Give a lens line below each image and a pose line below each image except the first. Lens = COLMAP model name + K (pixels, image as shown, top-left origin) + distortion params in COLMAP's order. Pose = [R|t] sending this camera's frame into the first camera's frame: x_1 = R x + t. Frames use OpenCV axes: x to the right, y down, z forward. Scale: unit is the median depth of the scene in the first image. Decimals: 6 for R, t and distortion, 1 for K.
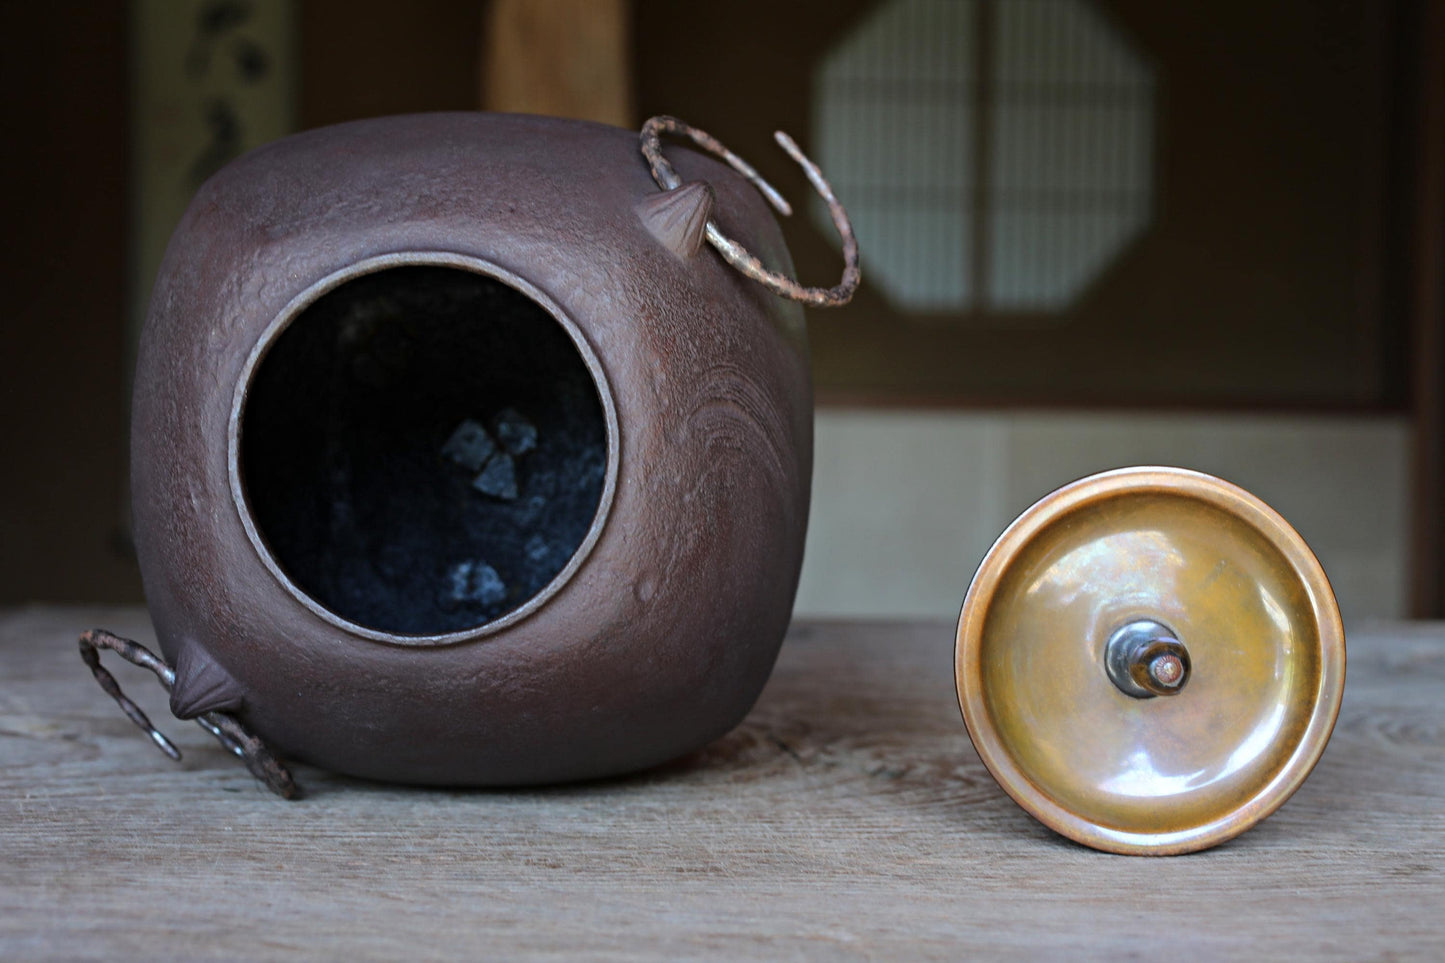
lens RADIAL K [[2383.7, 0, 726.0], [0, 2383.7, 482.5], [0, 0, 1]] dist [-0.005994, 0.121521]
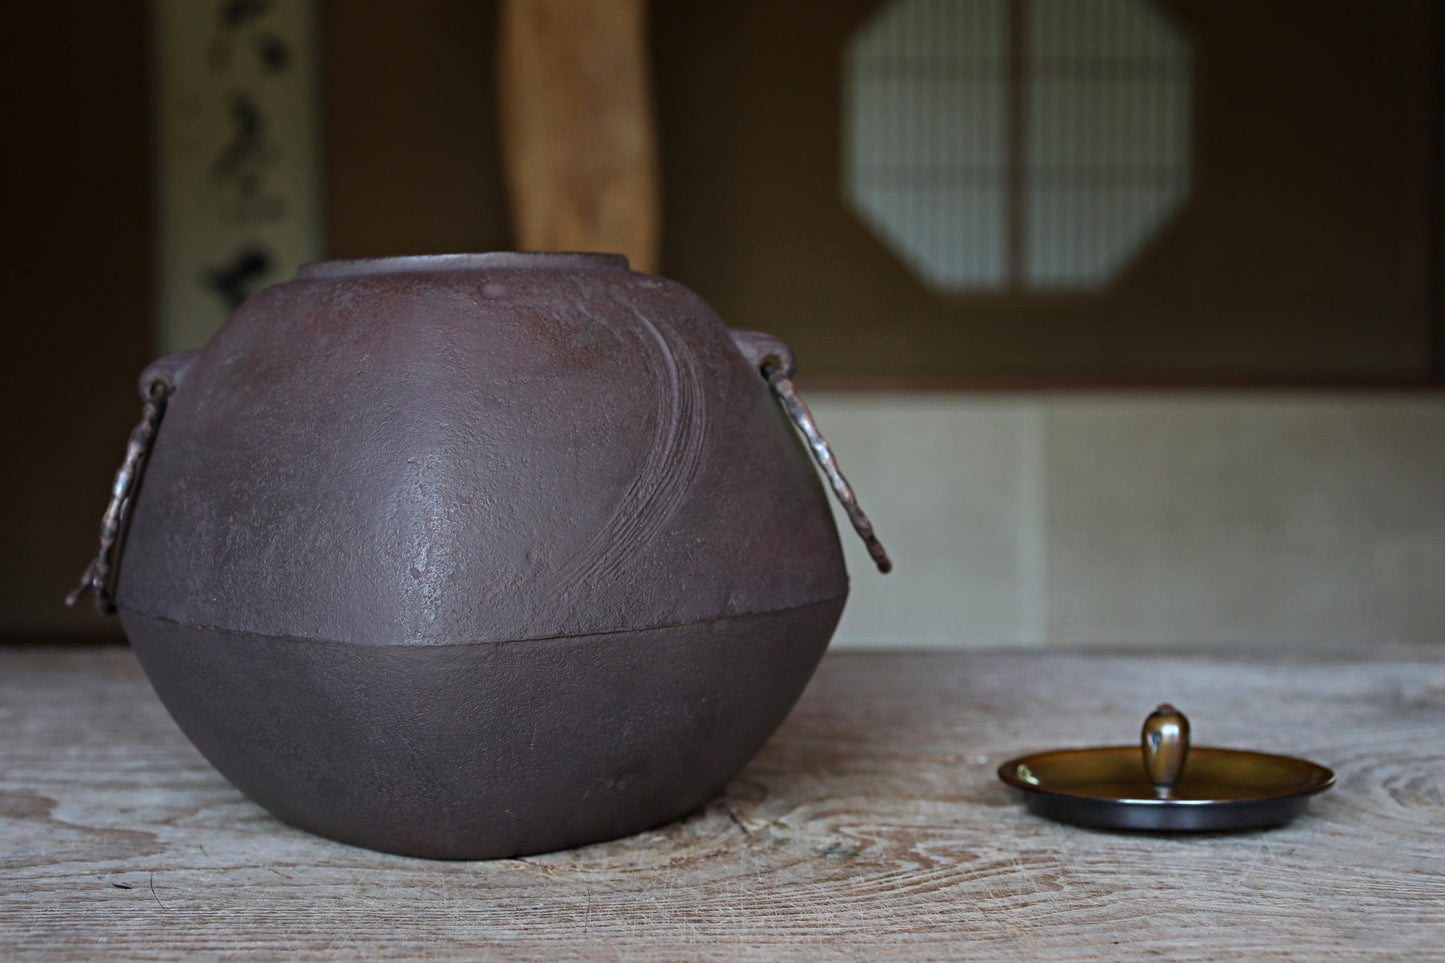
lens RADIAL K [[2362.5, 0, 726.0], [0, 2362.5, 480.7], [0, 0, 1]] dist [-0.030858, 0.311762]
pose [[0.999469, -0.016172, -0.028302, 0.060509], [0.016552, 0.999775, 0.013232, -0.040108], [0.028082, -0.013693, 0.999512, 0.102458]]
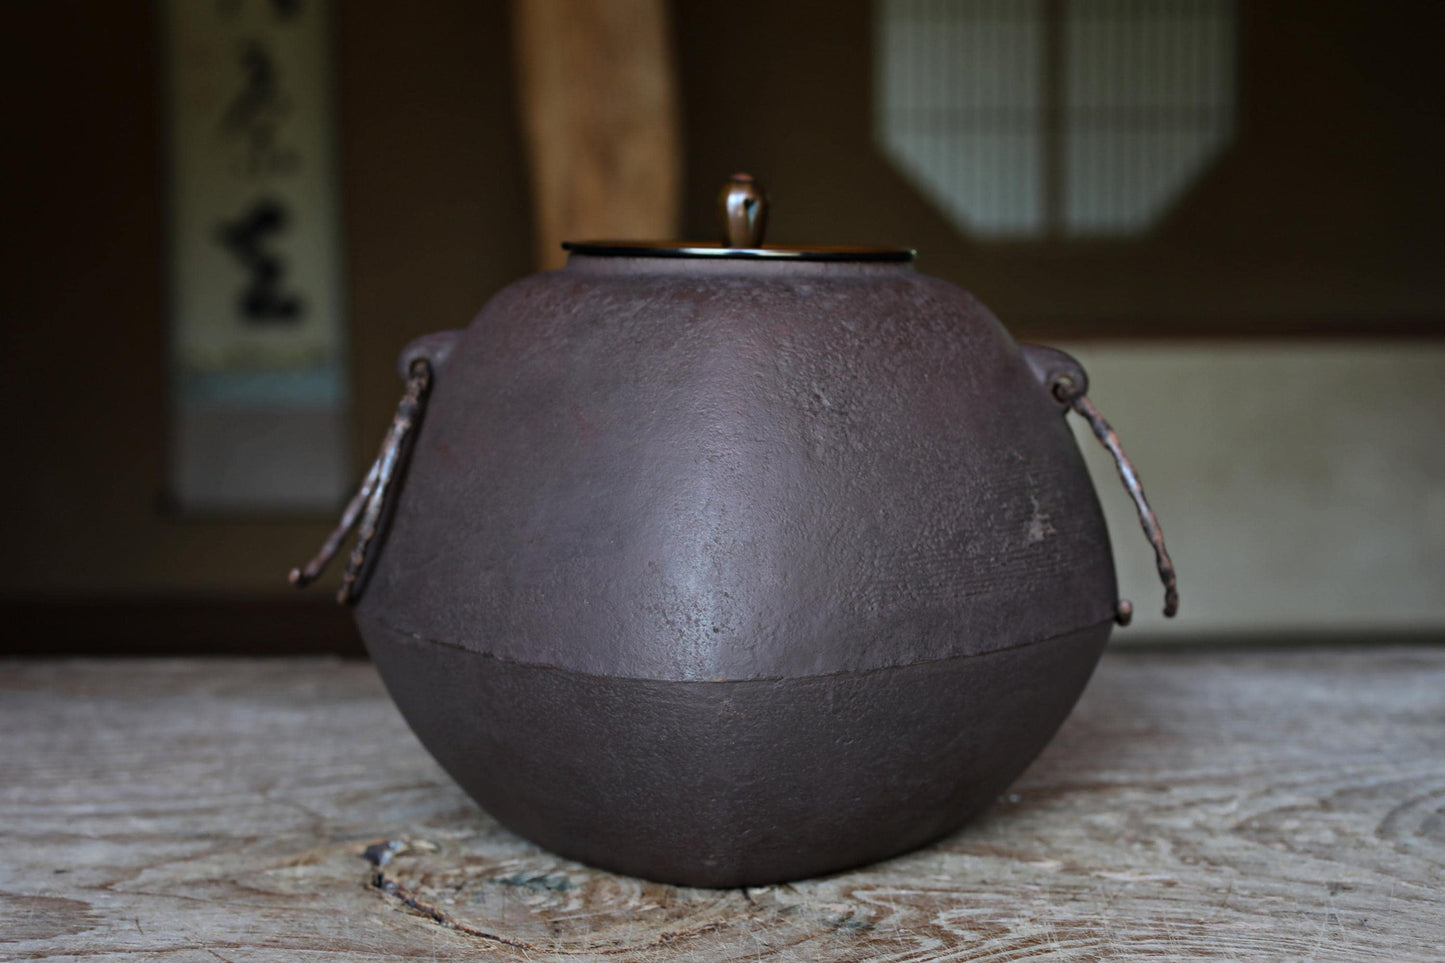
lens RADIAL K [[2362.5, 0, 726.0], [0, 2362.5, 480.7], [0, 0, 1]] dist [-0.030858, 0.311762]
pose [[0.998700, -0.022987, -0.045502, 0.075576], [0.024812, 0.998894, 0.039949, -0.074370], [0.044533, -0.041026, 0.998165, 0.226629]]
